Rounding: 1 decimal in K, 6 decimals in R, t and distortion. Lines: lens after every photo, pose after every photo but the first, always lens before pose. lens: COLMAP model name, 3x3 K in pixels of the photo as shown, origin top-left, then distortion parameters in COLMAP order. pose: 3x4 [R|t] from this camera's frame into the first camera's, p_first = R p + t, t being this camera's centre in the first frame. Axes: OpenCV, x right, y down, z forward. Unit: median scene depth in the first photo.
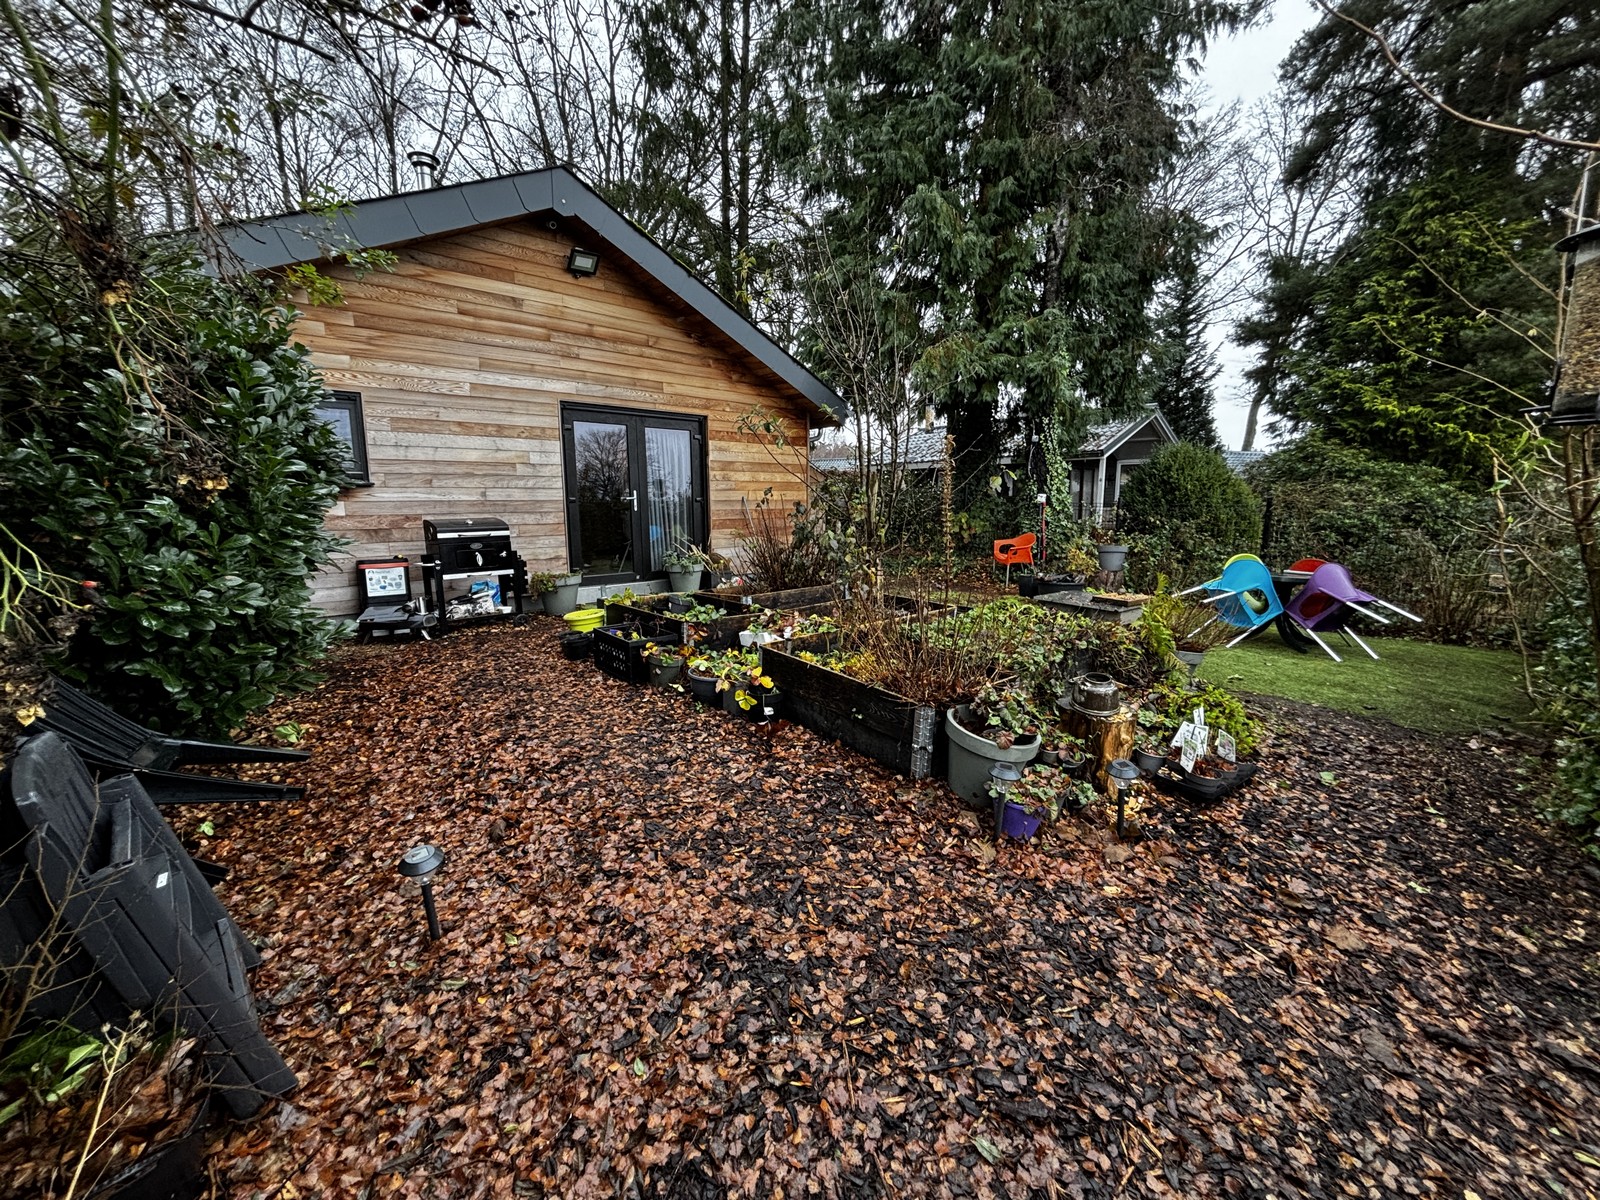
lens RADIAL K [[641.0, 0, 800.7], [0, 641.0, 597.0], [0, 0, 1]] dist [0.003443, -0.002479]
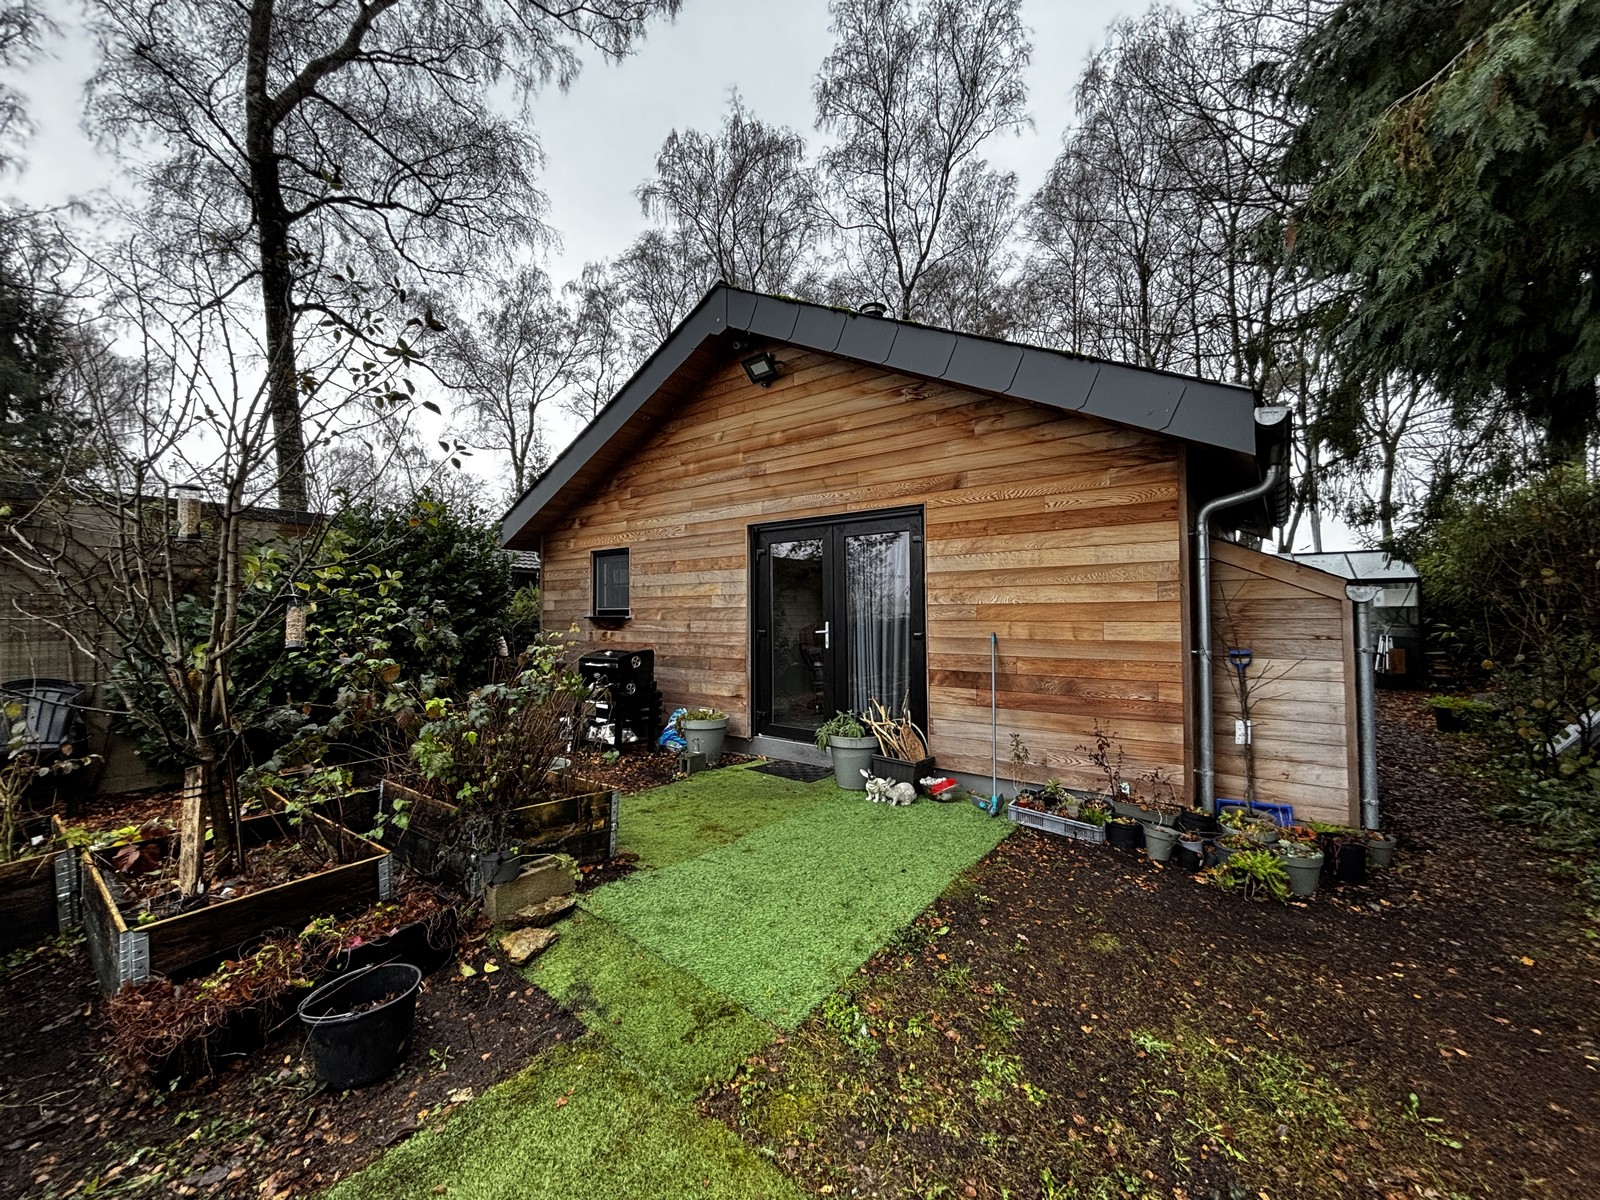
lens RADIAL K [[641.0, 0, 799.6], [0, 641.0, 597.2], [0, 0, 1]] dist [0.003443, -0.002479]
pose [[0.180909, -0.003557, -0.983493, 0.506383], [-0.125260, 0.991767, -0.026627, -0.181781], [0.975491, 0.128009, 0.178974, 0.883704]]
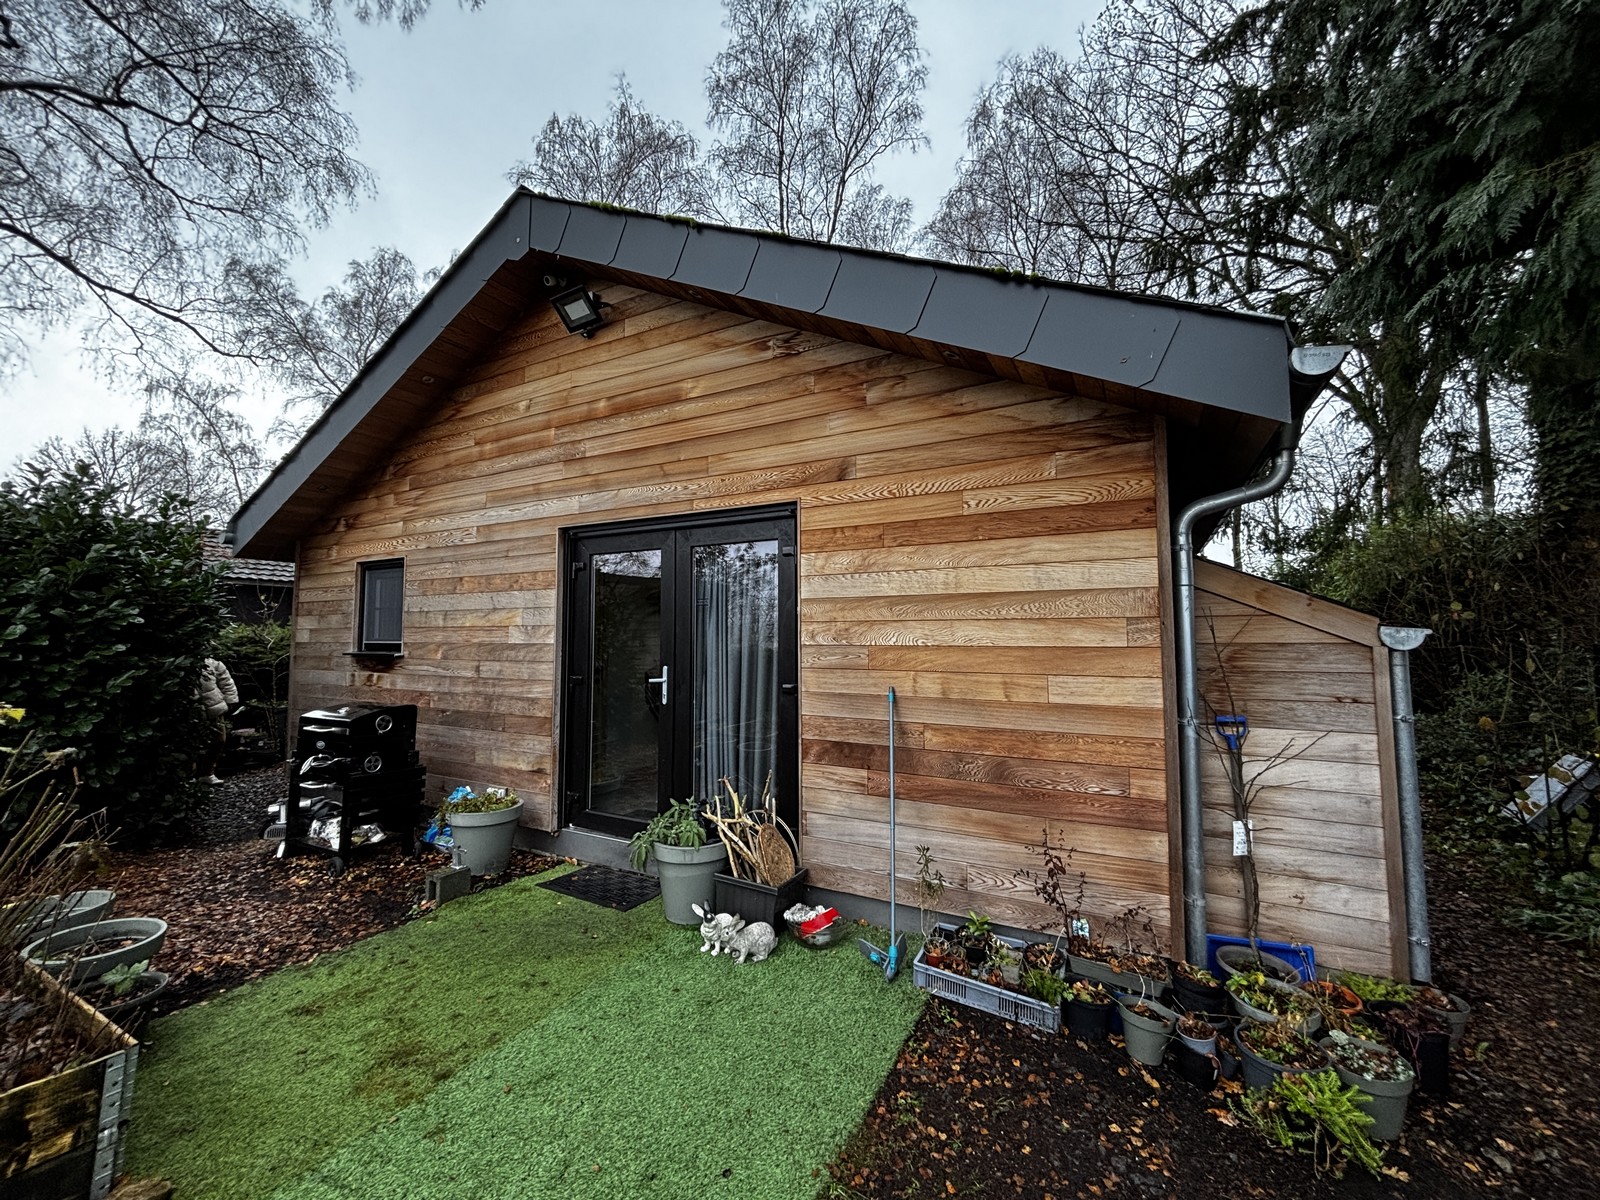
lens RADIAL K [[641.0, 0, 812.0], [0, 641.0, 598.9], [0, 0, 1]] dist [0.003443, -0.002479]
pose [[0.350614, -0.033595, -0.935917, 0.303743], [-0.125719, 0.988623, -0.082583, -0.205124], [0.928043, 0.146618, 0.342402, 0.982415]]
